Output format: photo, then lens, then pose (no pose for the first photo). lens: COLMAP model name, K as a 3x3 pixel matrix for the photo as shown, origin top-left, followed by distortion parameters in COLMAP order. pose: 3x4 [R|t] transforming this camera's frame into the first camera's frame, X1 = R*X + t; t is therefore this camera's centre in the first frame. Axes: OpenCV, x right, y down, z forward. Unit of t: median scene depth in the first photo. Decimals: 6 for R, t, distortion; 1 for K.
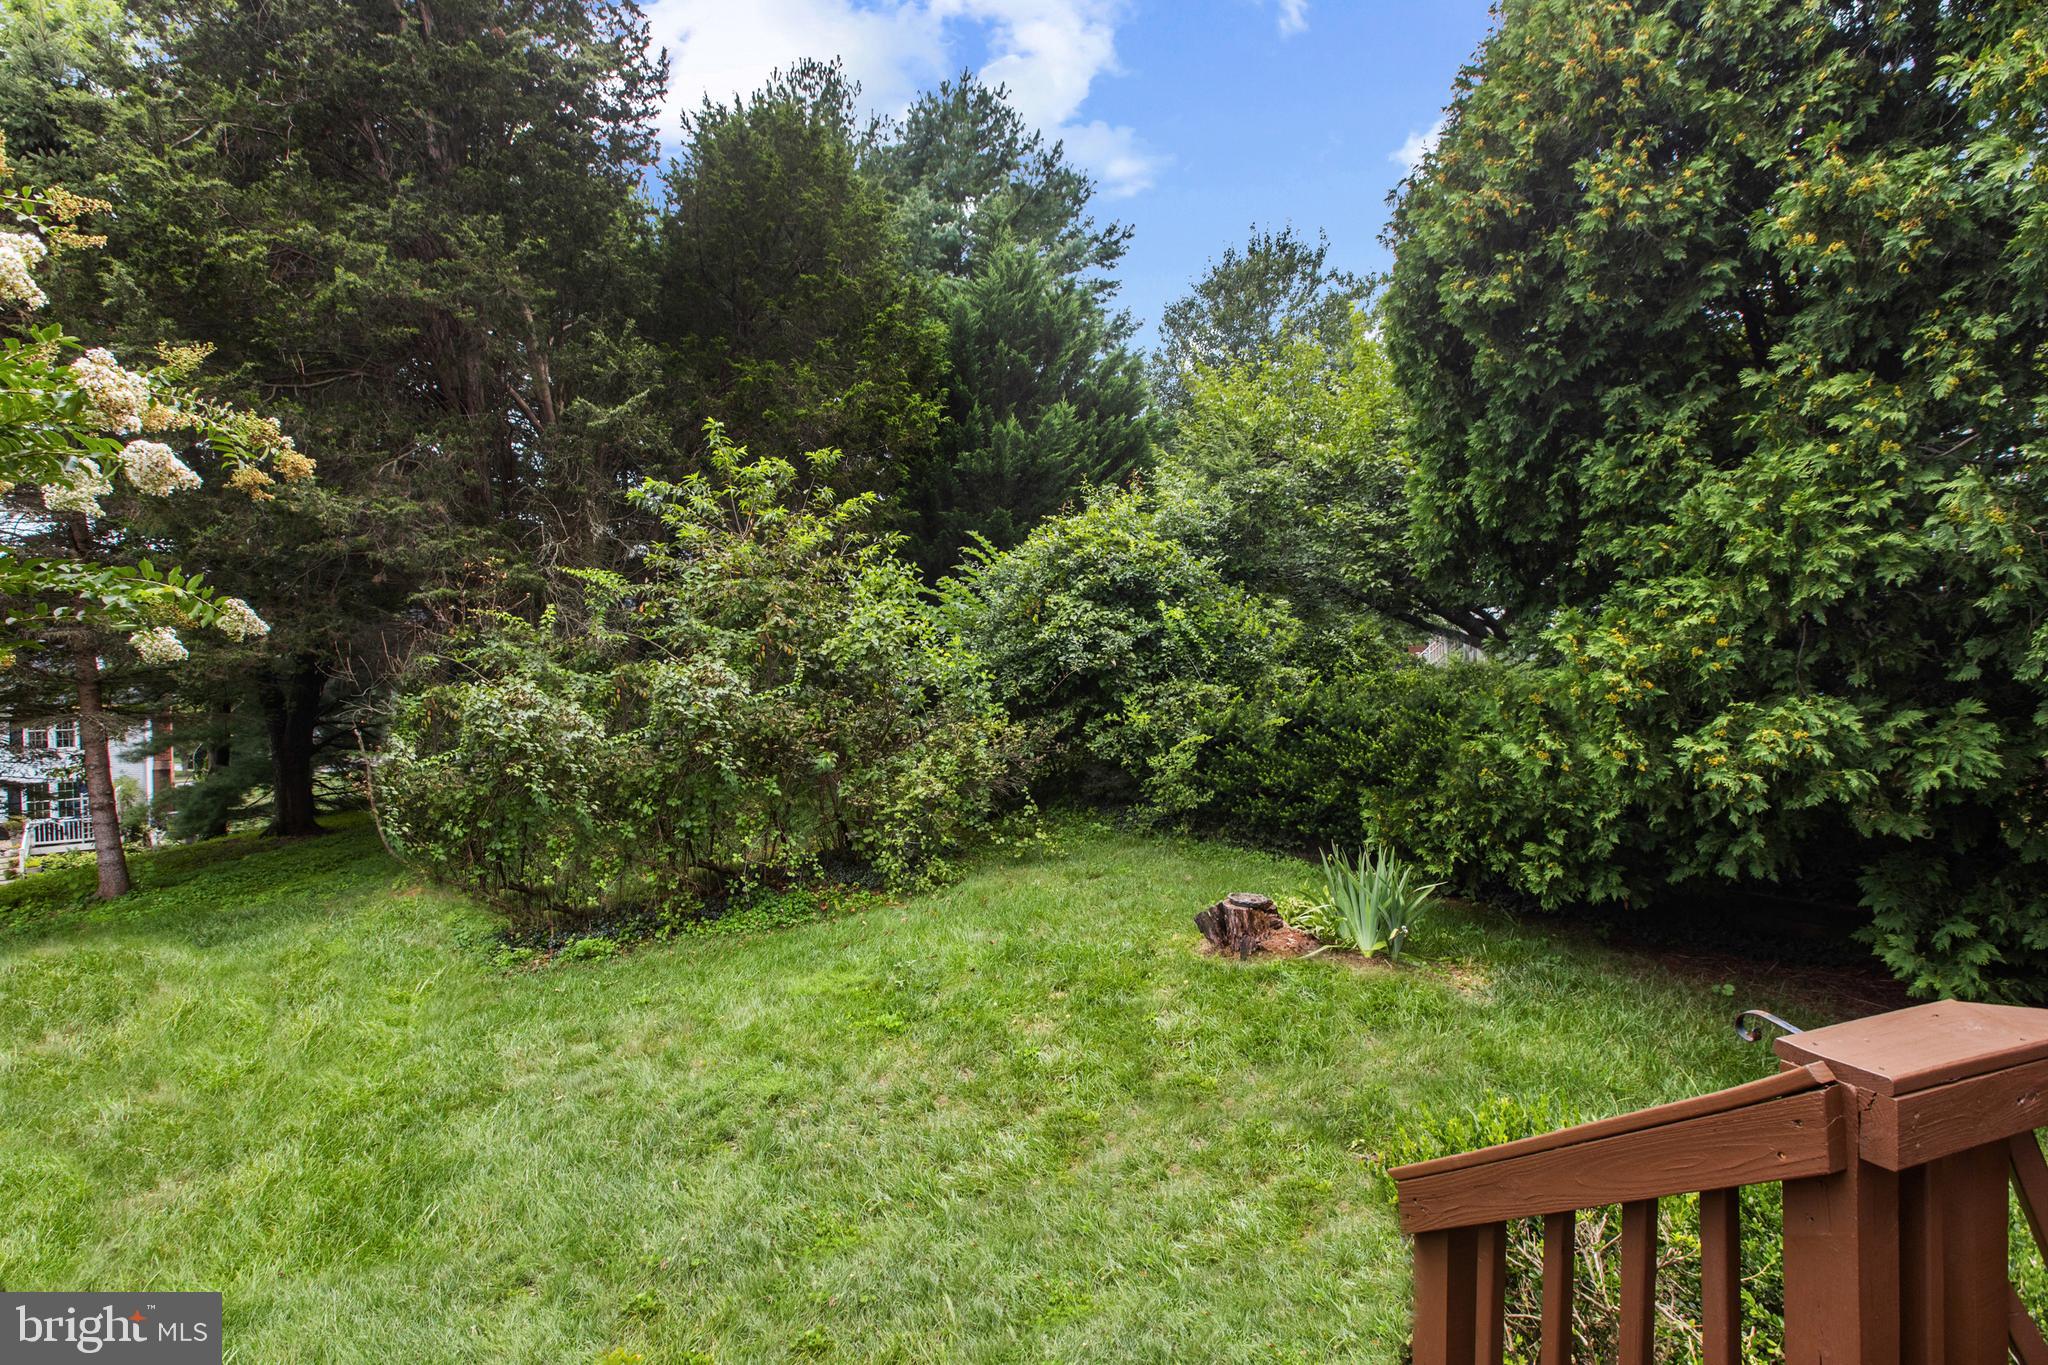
lens RADIAL K [[948.0, 0, 1018.9], [0, 948.0, 684.1], [0, 0, 1]] dist [-0.005331, 0.004517]
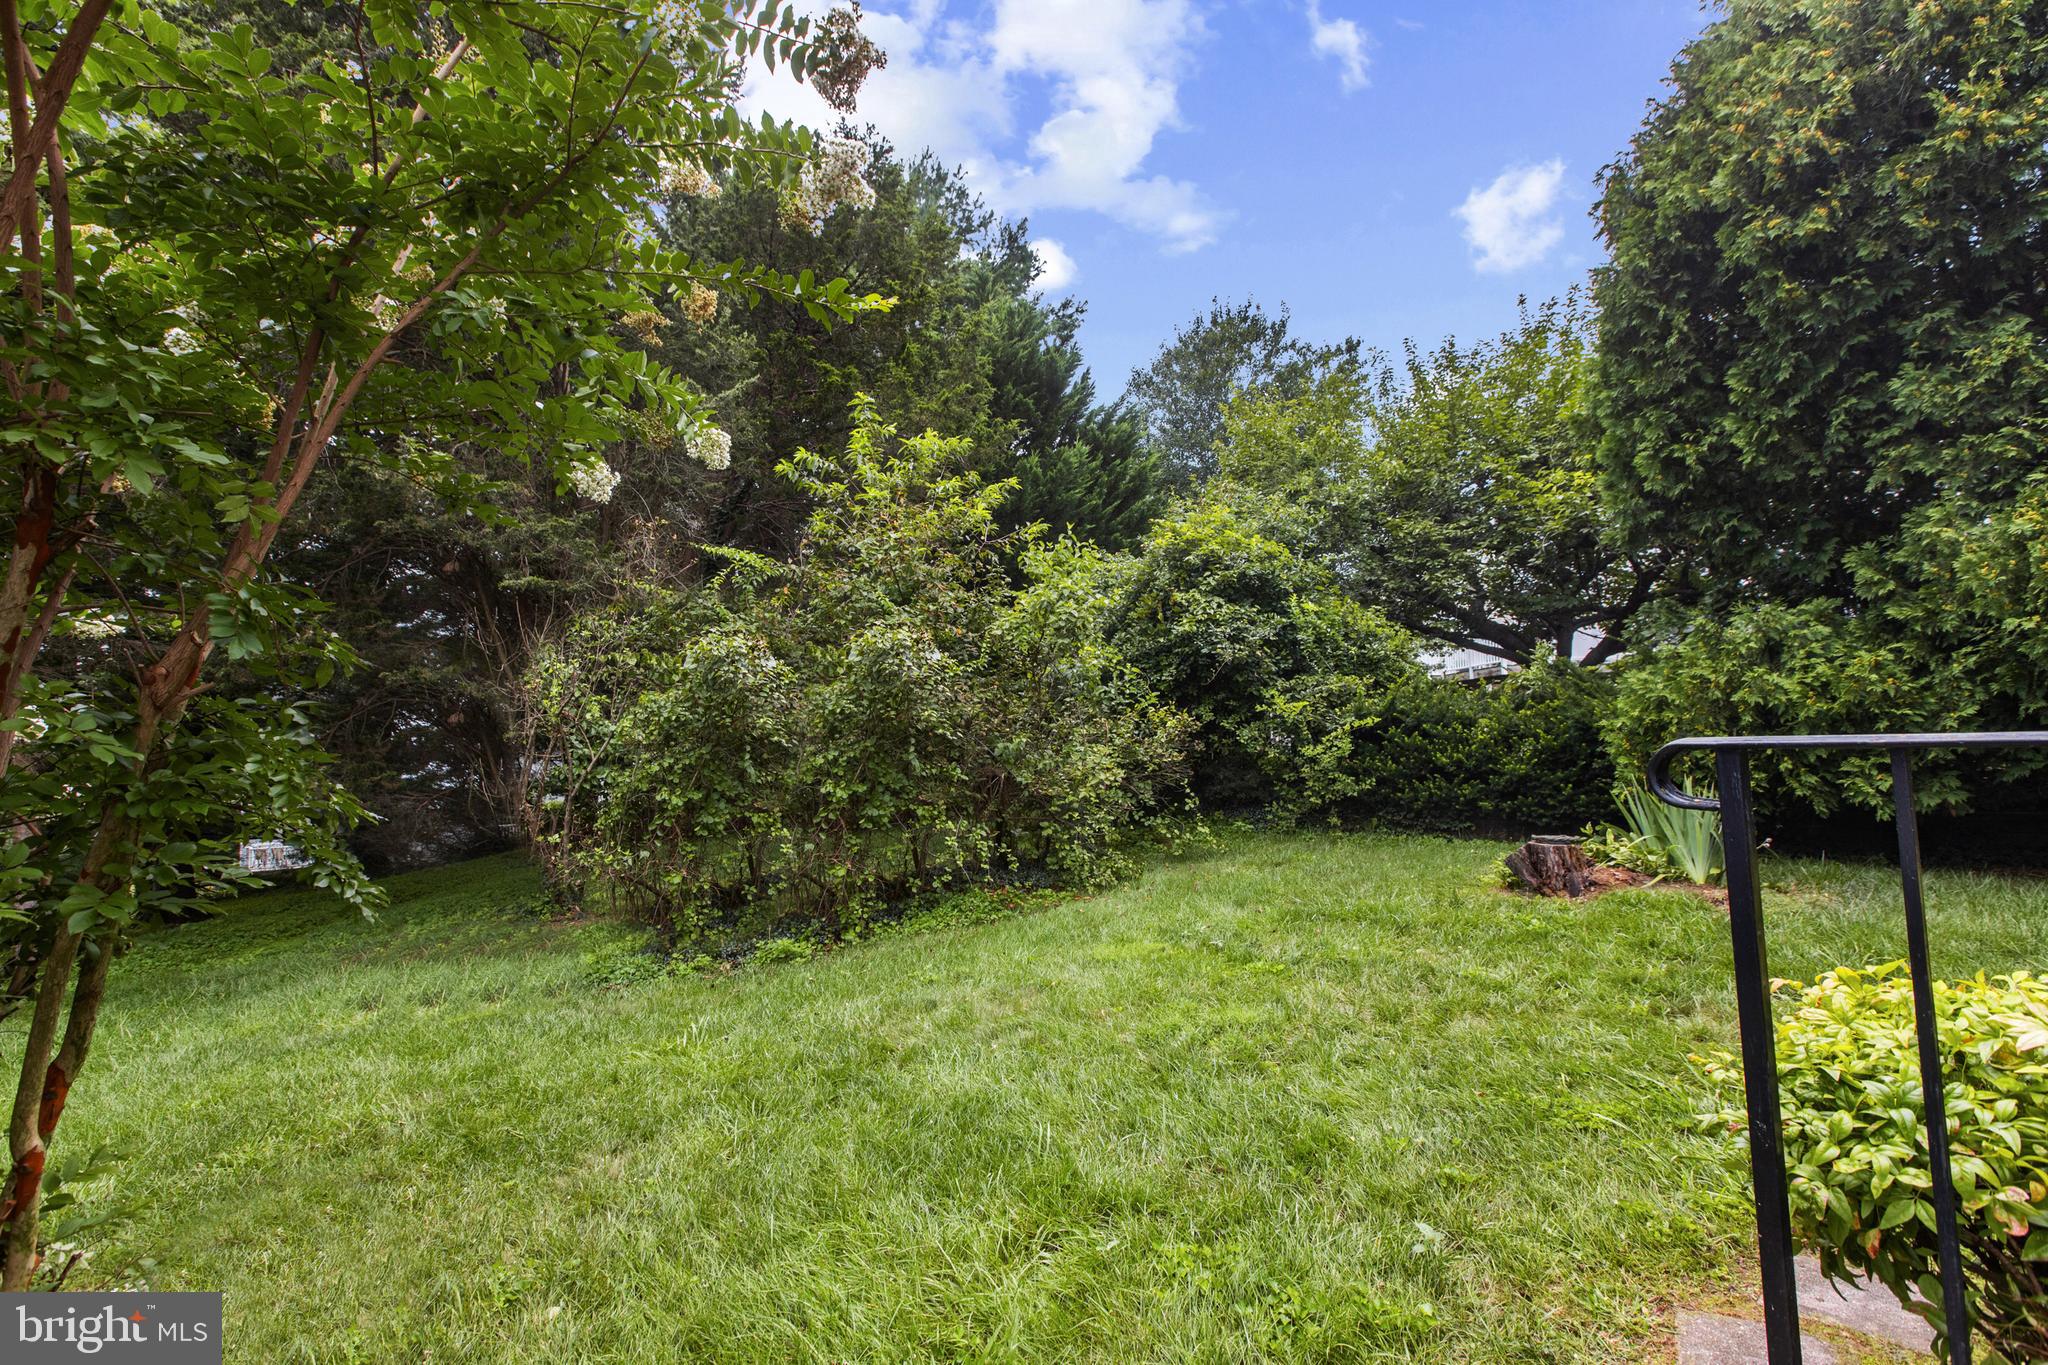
lens RADIAL K [[948.0, 0, 1043.7], [0, 948.0, 671.5], [0, 0, 1]] dist [-0.005331, 0.004517]
pose [[0.990359, -0.008058, 0.138291, -0.258169], [0.021733, 0.994982, -0.097664, 0.087473], [-0.136810, 0.099728, 0.985565, 0.061069]]
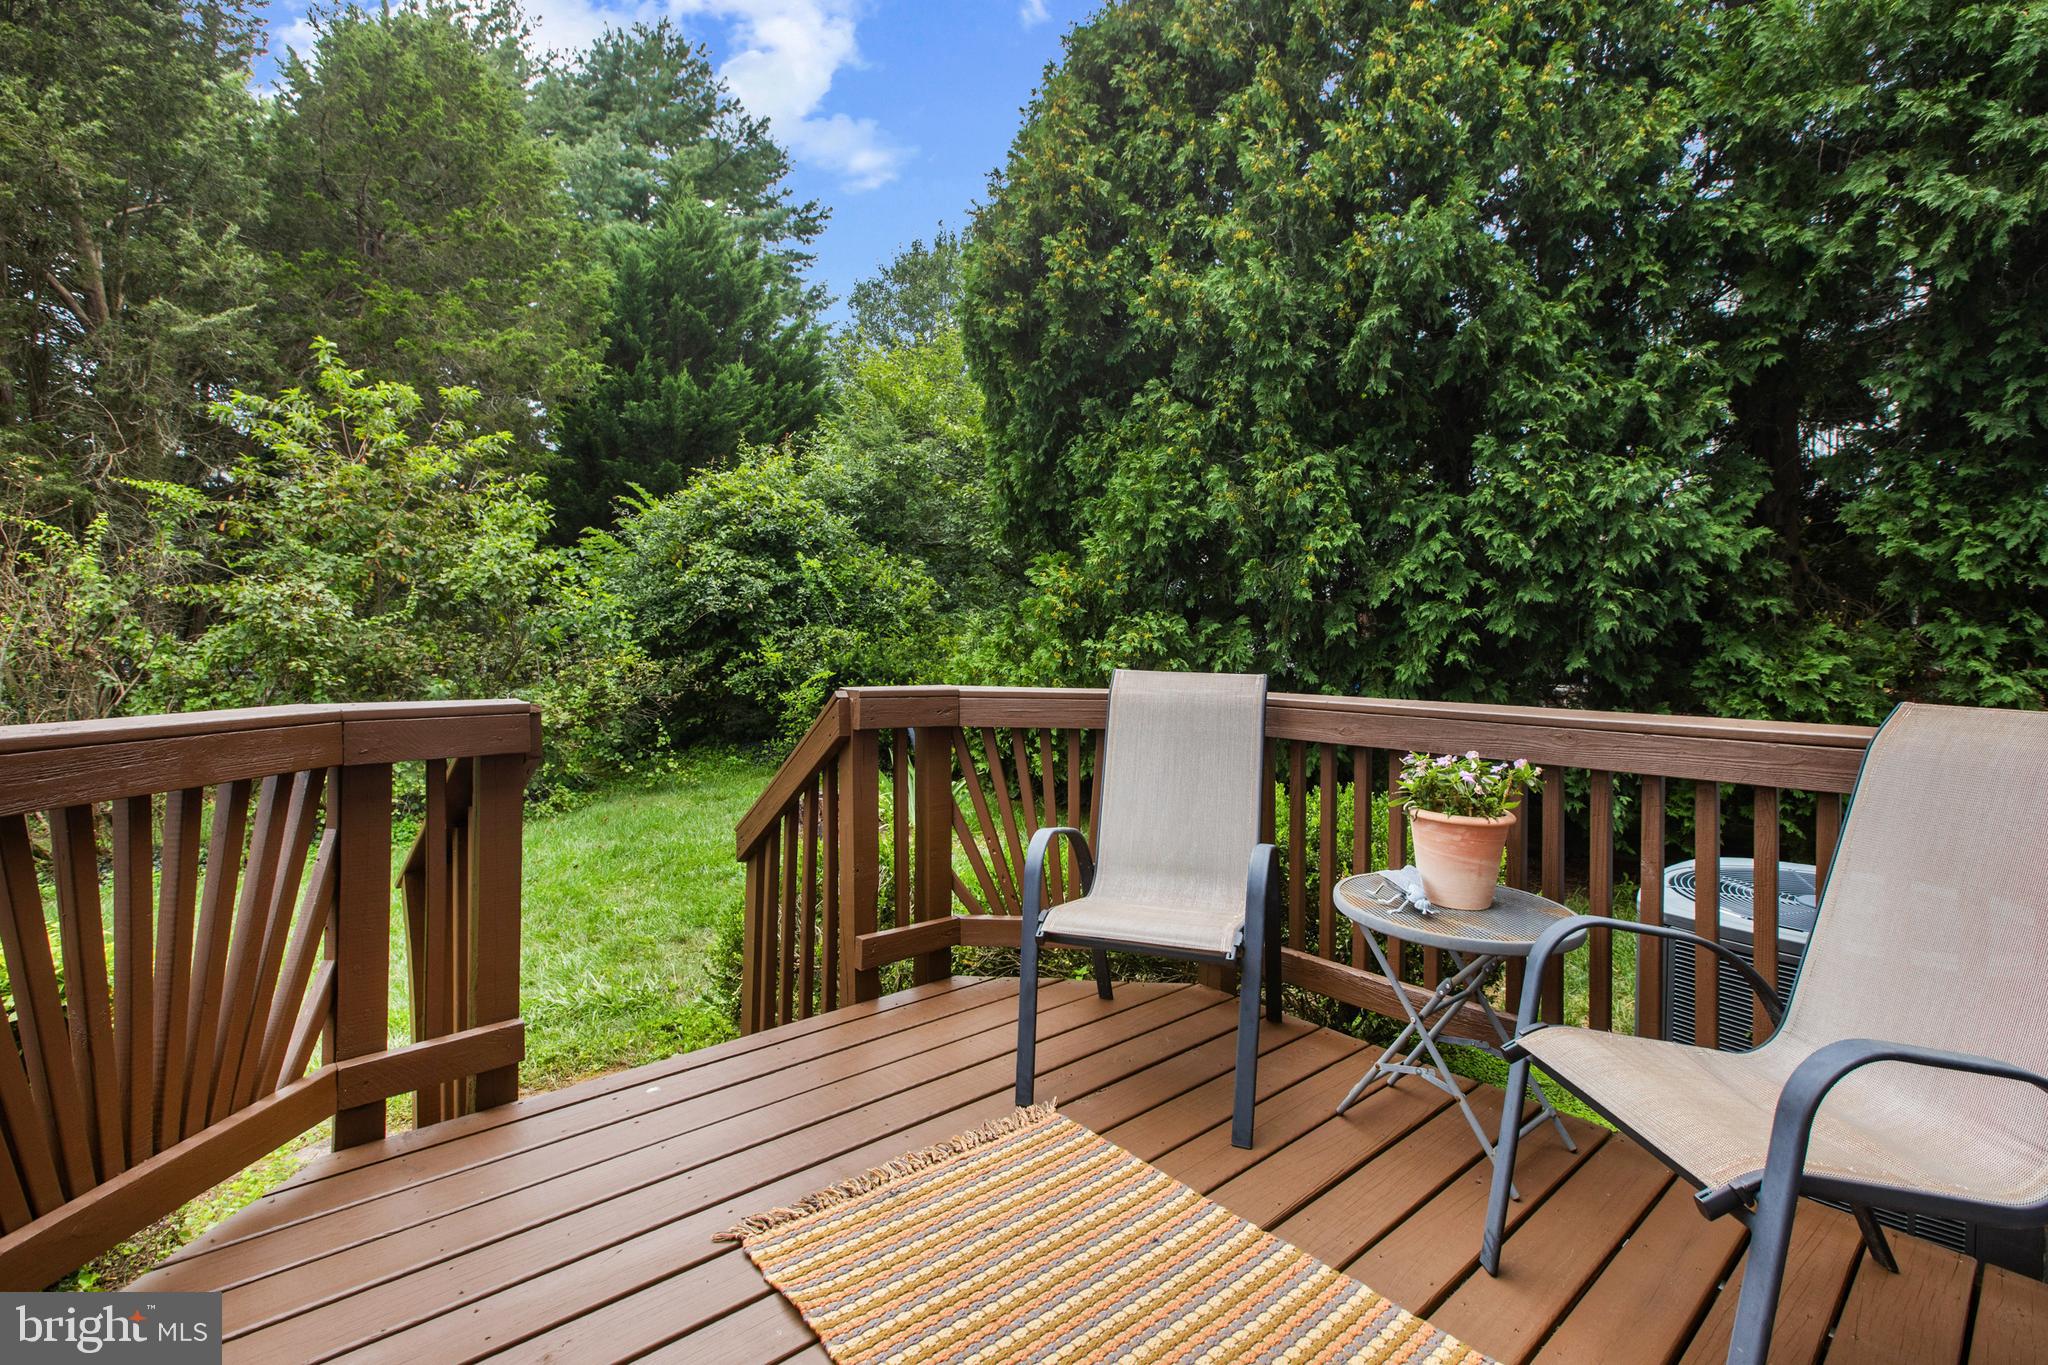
lens RADIAL K [[948.0, 0, 1033.8], [0, 948.0, 624.7], [0, 0, 1]] dist [-0.005331, 0.004517]
pose [[0.946580, 0.029337, 0.321132, 0.059078], [-0.018134, 0.999120, -0.037821, 0.034142], [-0.321959, 0.029977, 0.946279, -0.133816]]
